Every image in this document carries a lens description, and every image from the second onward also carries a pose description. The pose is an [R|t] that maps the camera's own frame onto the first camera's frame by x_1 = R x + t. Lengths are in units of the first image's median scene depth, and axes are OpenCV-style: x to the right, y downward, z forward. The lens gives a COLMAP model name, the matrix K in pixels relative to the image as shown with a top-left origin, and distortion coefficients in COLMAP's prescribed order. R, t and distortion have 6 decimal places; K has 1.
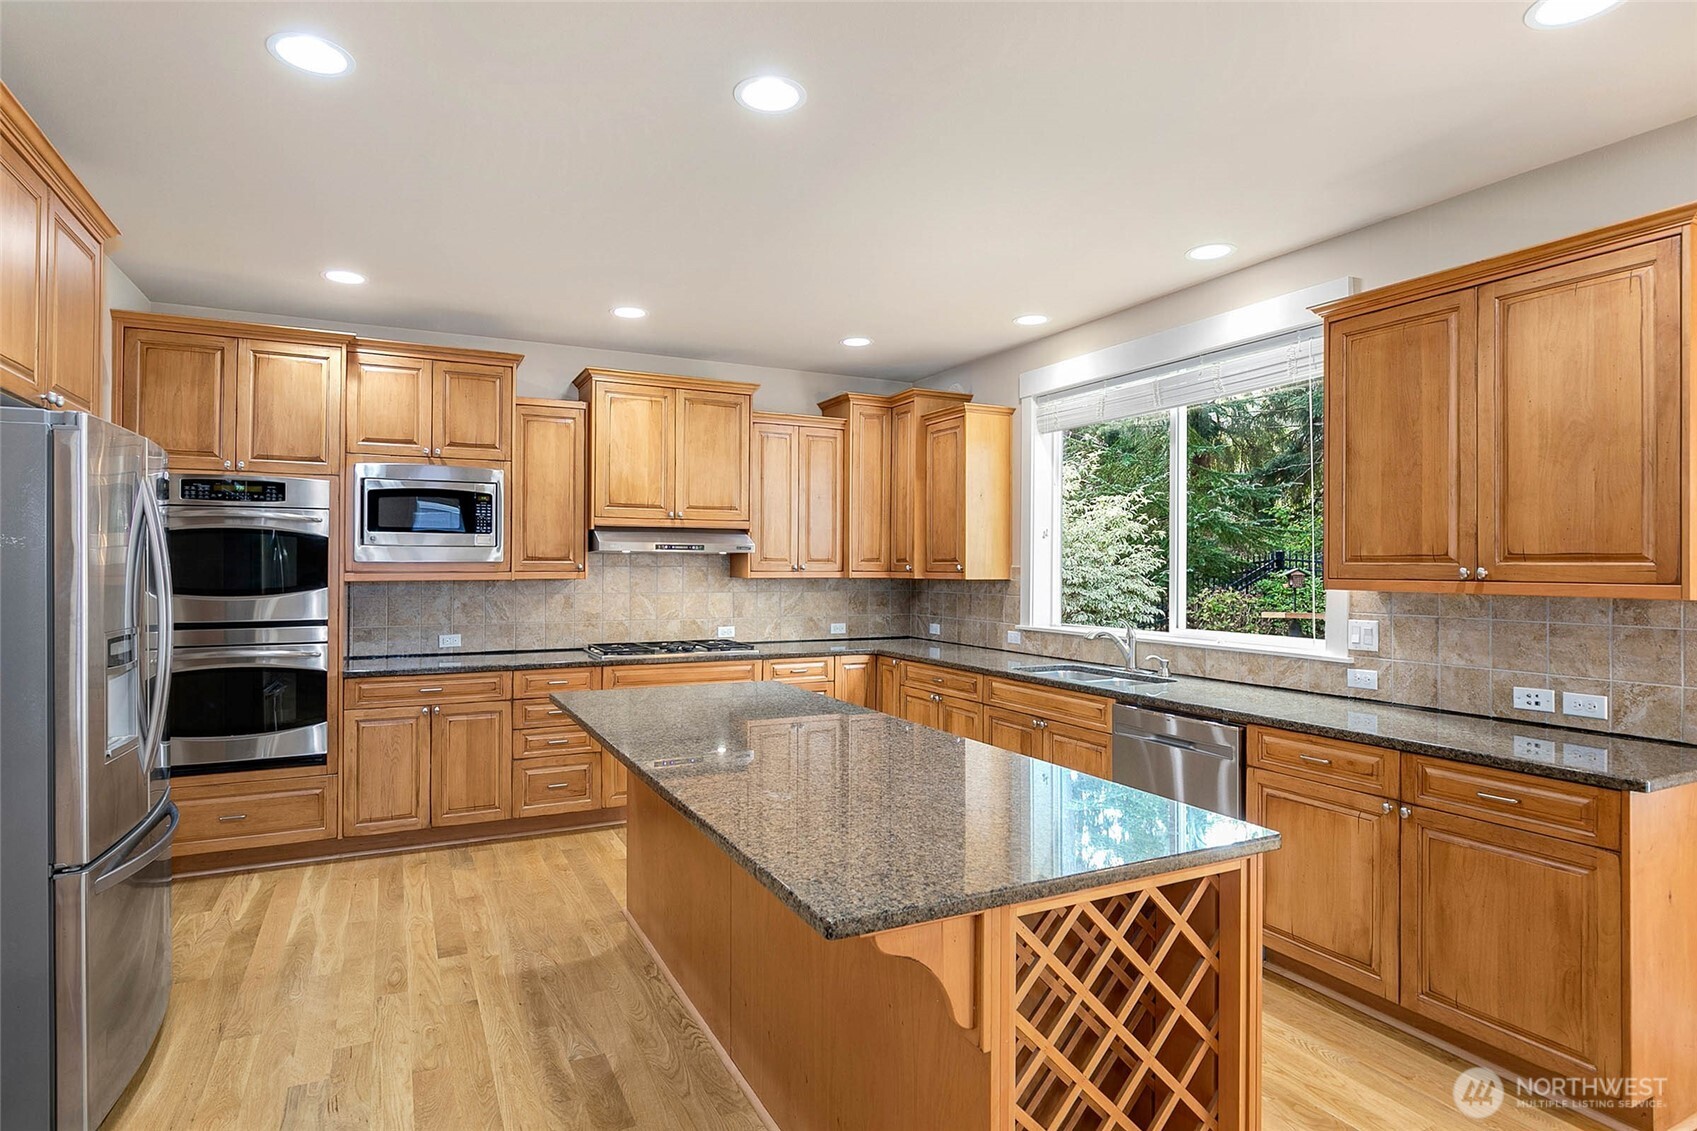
lens RADIAL K [[899.6, 0, 829.1], [0, 899.6, 562.8], [0, 0, 1]] dist [0.000436, -0.000259]
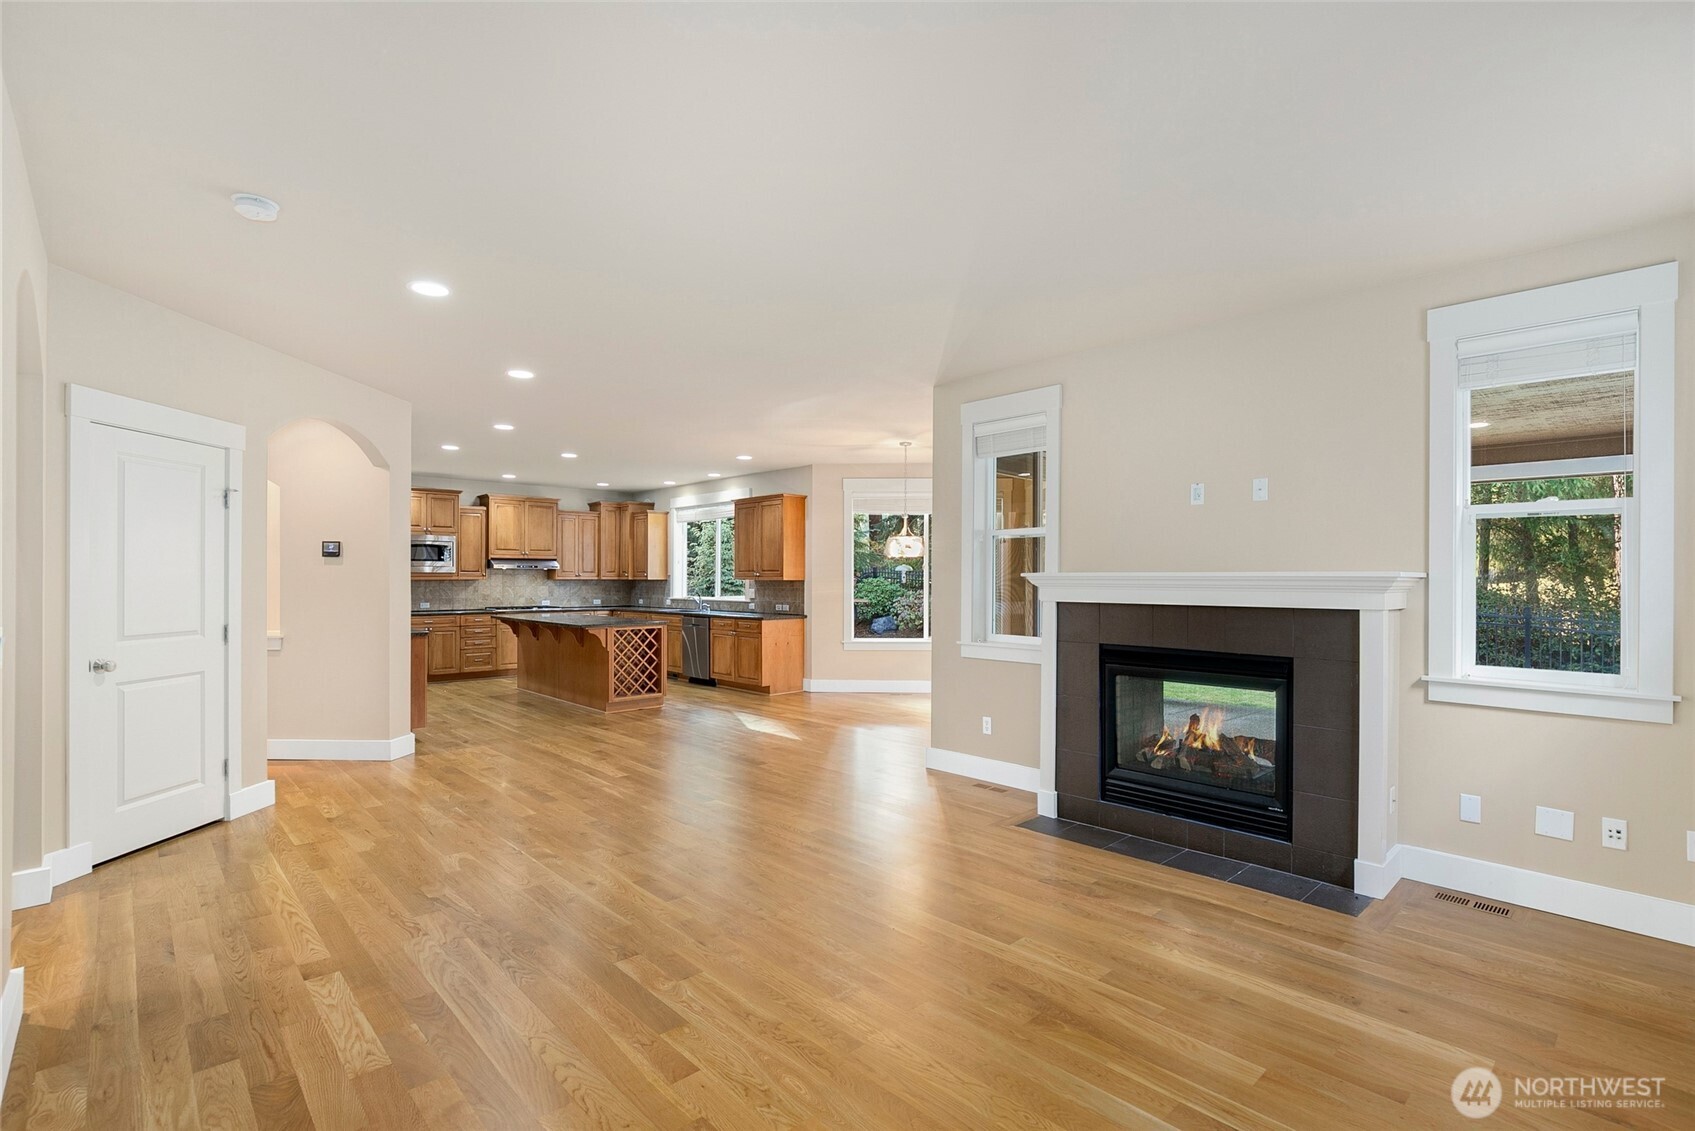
lens RADIAL K [[783.7, 0, 850.0], [0, 783.7, 580.8], [0, 0, 1]] dist [-0.001109, -0.000177]
pose [[0.957355, -0.003124, 0.288898, 0.066778], [0.001412, 0.999980, 0.006134, 0.010381], [-0.288911, -0.005464, 0.957340, -1.453085]]
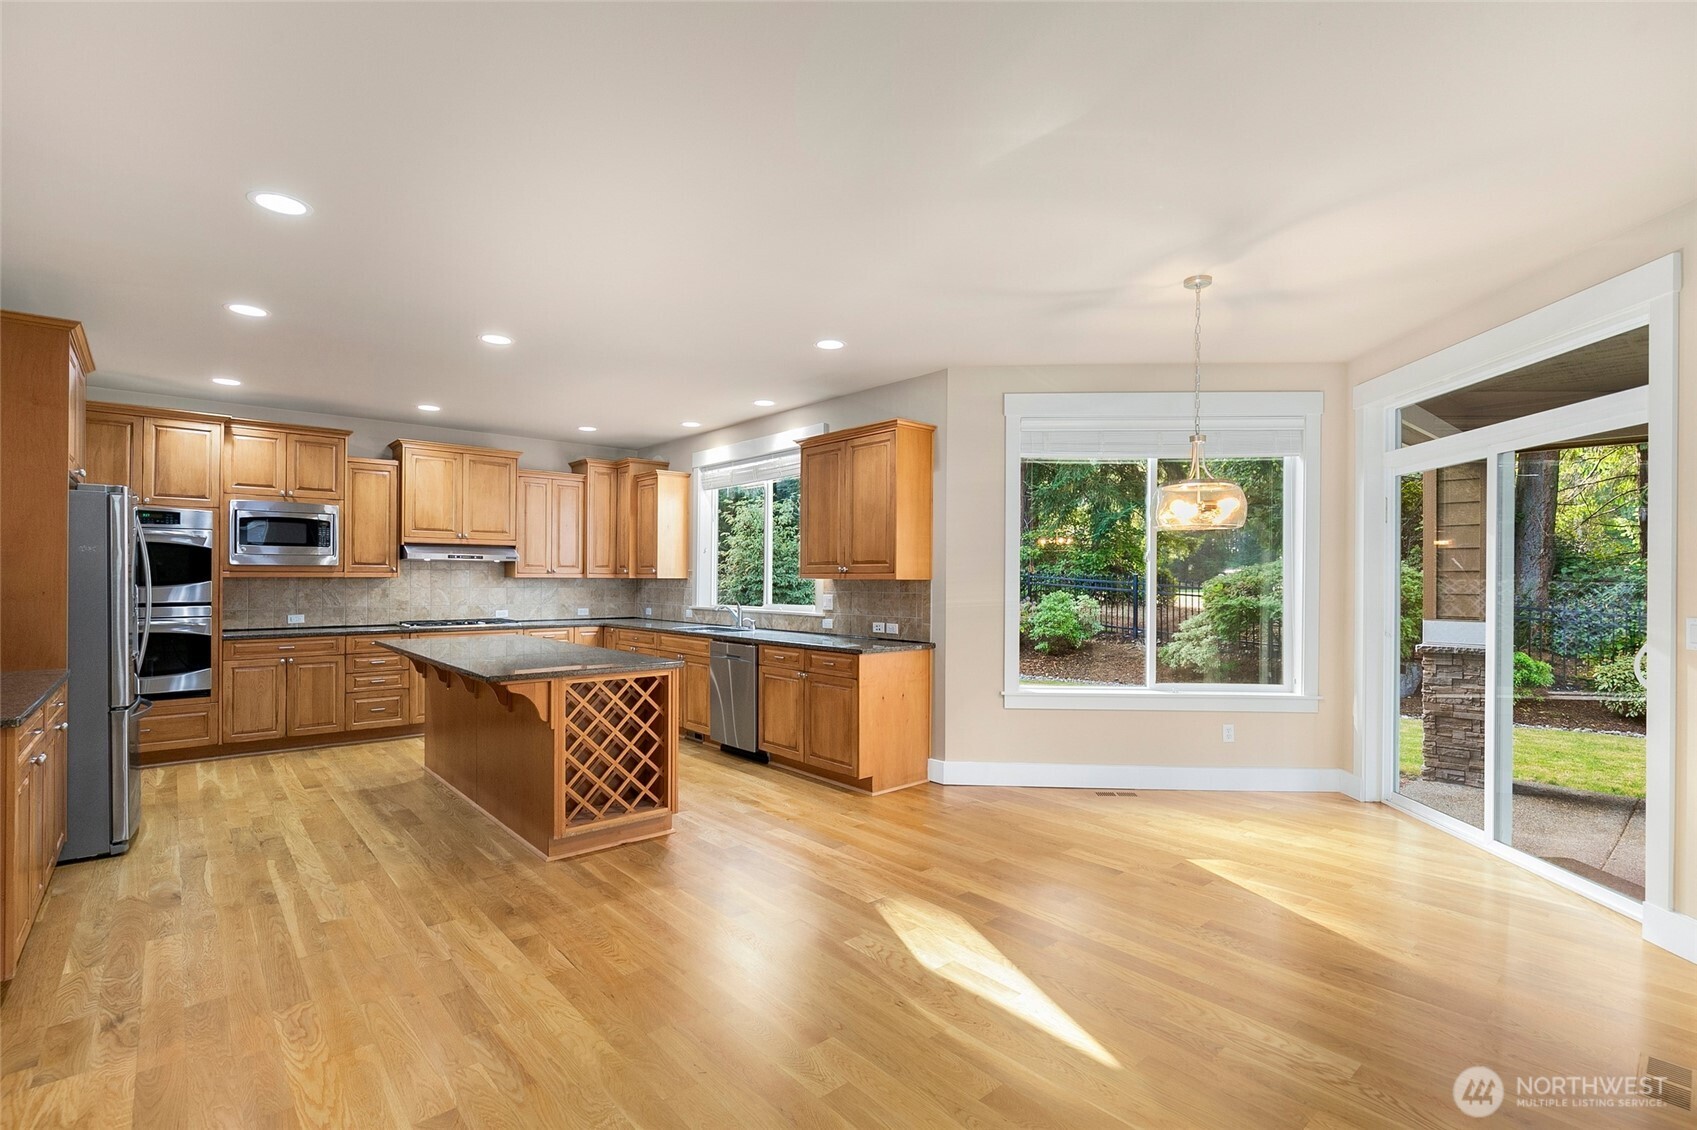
lens RADIAL K [[787.6, 0, 853.8], [0, 787.6, 579.8], [0, 0, 1]] dist [-0.003656, -0.000048]
pose [[0.966121, 0.000252, 0.258089, 0.143906], [-0.001481, 0.999988, 0.004567, 0.016303], [-0.258085, -0.004794, 0.966110, -0.531600]]
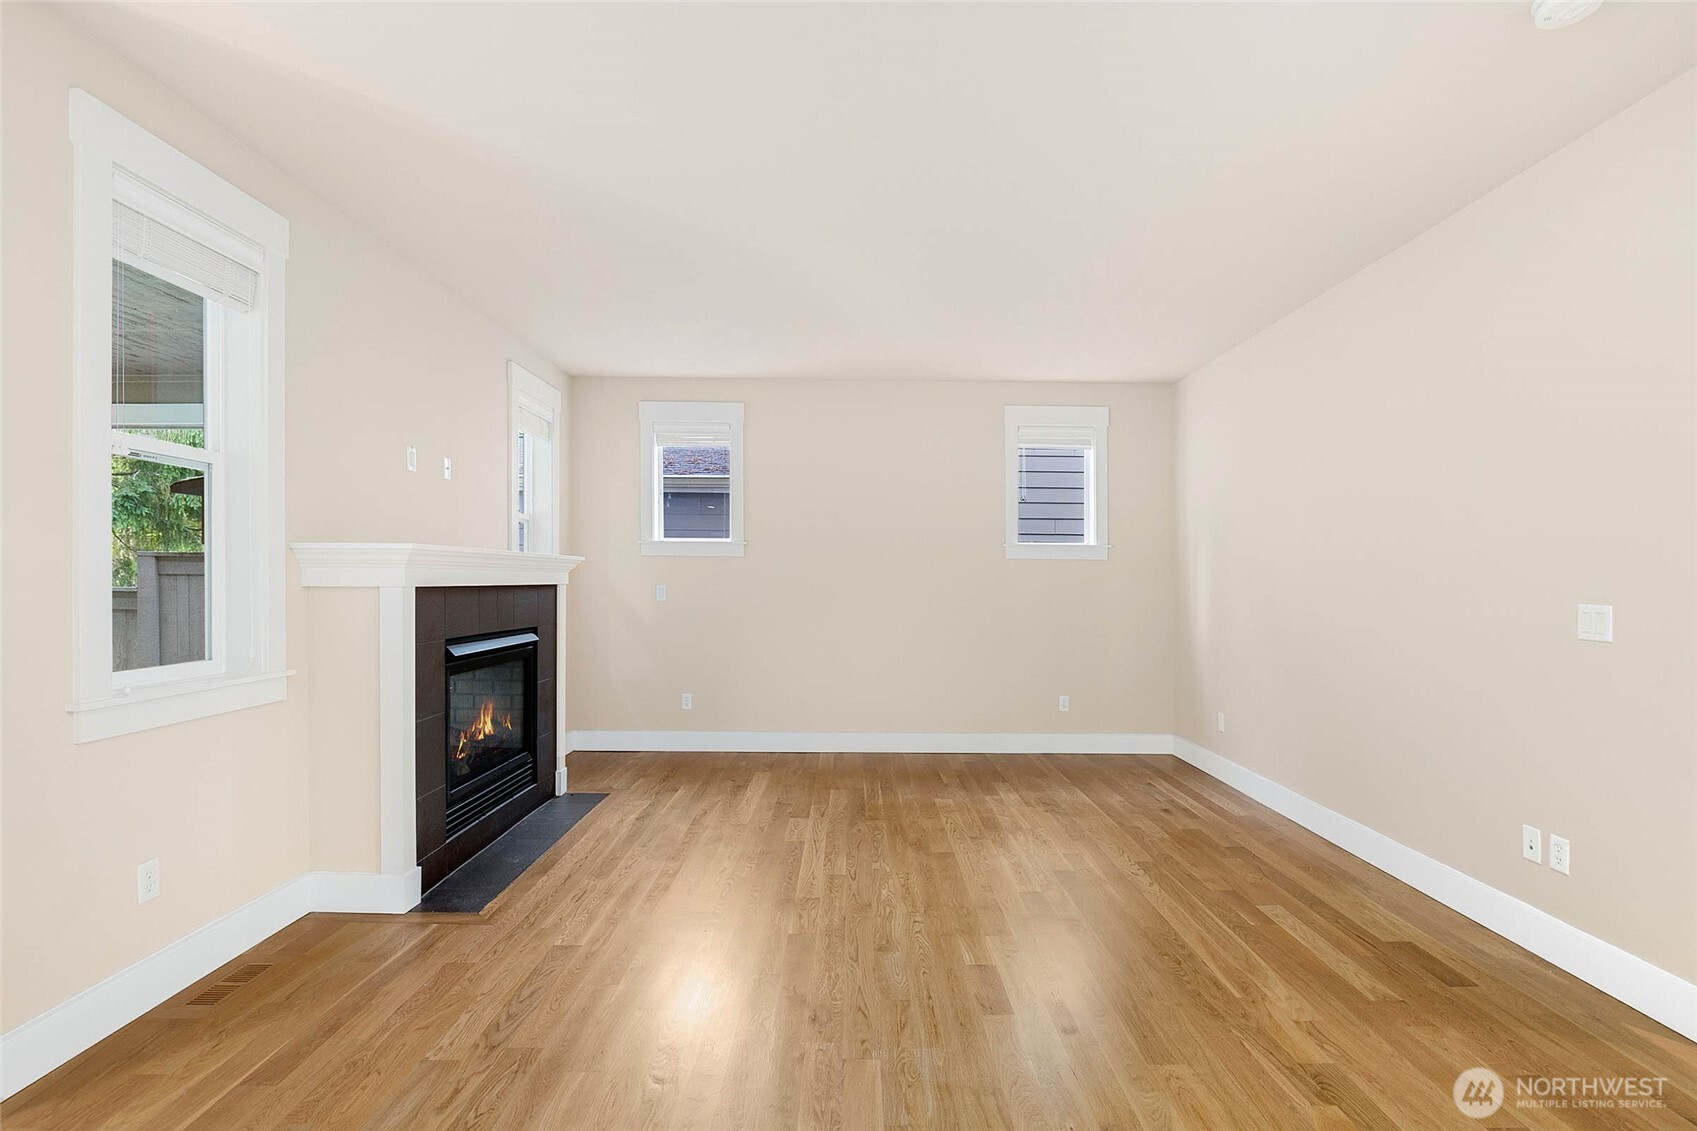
lens RADIAL K [[793.8, 0, 880.7], [0, 793.8, 571.2], [0, 0, 1]] dist [-0.000094, 0.000125]
pose [[-0.911889, -0.016327, 0.410112, -0.042561], [-0.020779, 0.999764, -0.006402, 0.024022], [-0.409910, -0.014360, -0.912013, -0.165946]]
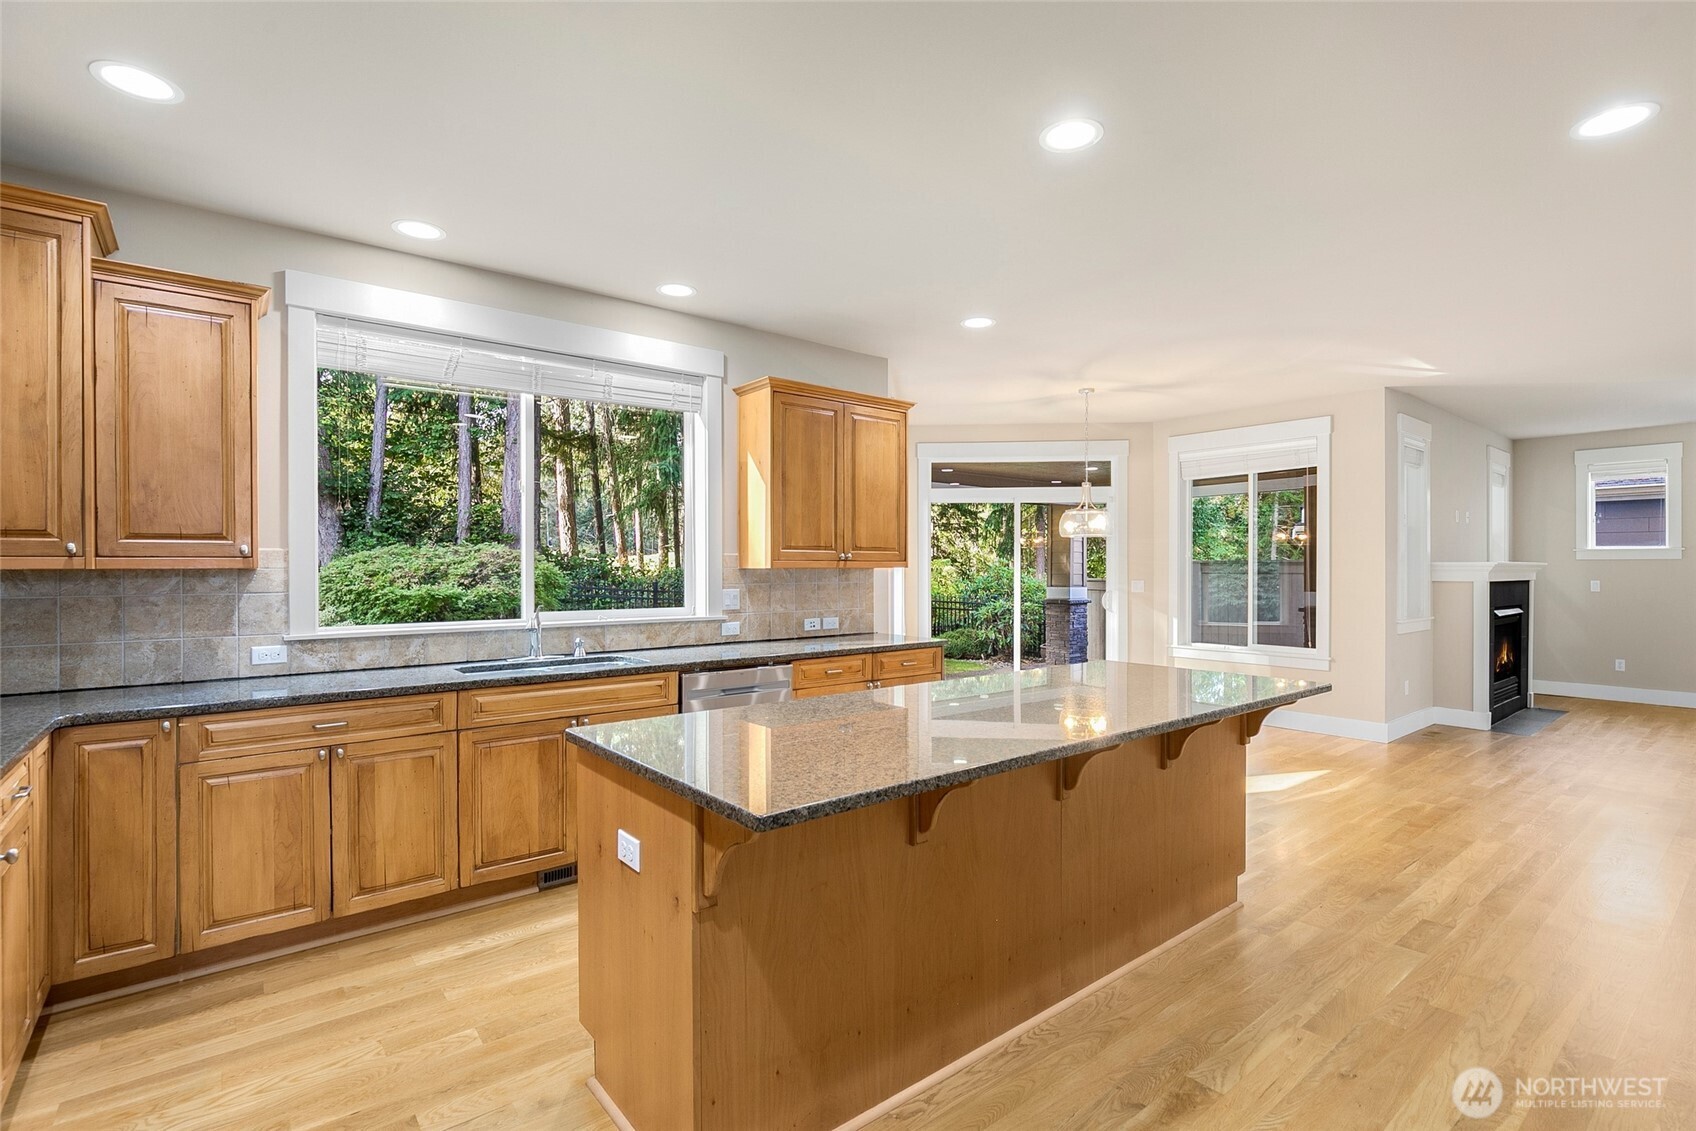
lens RADIAL K [[797.7, 0, 851.4], [0, 797.7, 578.5], [0, 0, 1]] dist [-0.012685, 0.000347]
pose [[-0.222550, -0.021173, 0.974691, -0.543143], [-0.005240, 0.999776, 0.020522, 0.013366], [-0.974907, -0.000540, -0.222611, 0.815291]]
